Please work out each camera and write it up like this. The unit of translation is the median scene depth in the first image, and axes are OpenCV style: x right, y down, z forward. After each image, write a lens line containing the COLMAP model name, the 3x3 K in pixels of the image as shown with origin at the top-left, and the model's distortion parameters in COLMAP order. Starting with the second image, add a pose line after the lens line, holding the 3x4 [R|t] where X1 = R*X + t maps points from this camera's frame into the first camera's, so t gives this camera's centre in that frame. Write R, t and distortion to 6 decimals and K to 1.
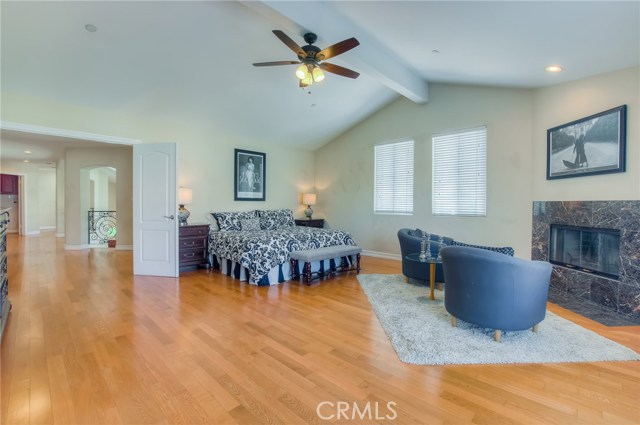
lens RADIAL K [[290.2, 0, 318.6], [0, 290.2, 208.6], [0, 0, 1]] dist [-0.014822, 0.000733]
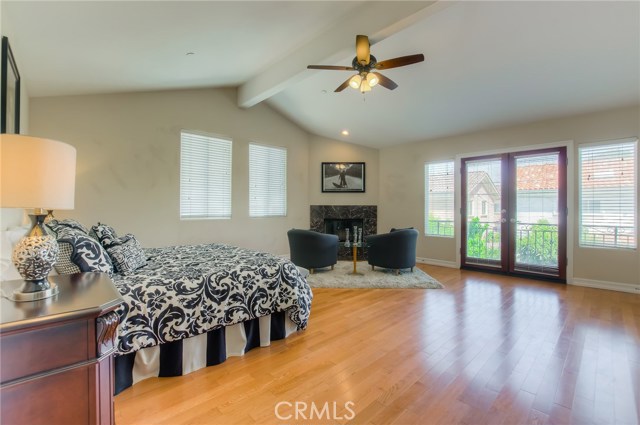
lens RADIAL K [[290.2, 0, 321.2], [0, 290.2, 210.5], [0, 0, 1]] dist [-0.014822, 0.000733]
pose [[0.026596, -0.012213, 0.999572, -0.919597], [0.015900, 0.999804, 0.011793, -0.016107], [-0.999520, 0.015580, 0.026785, 0.996936]]
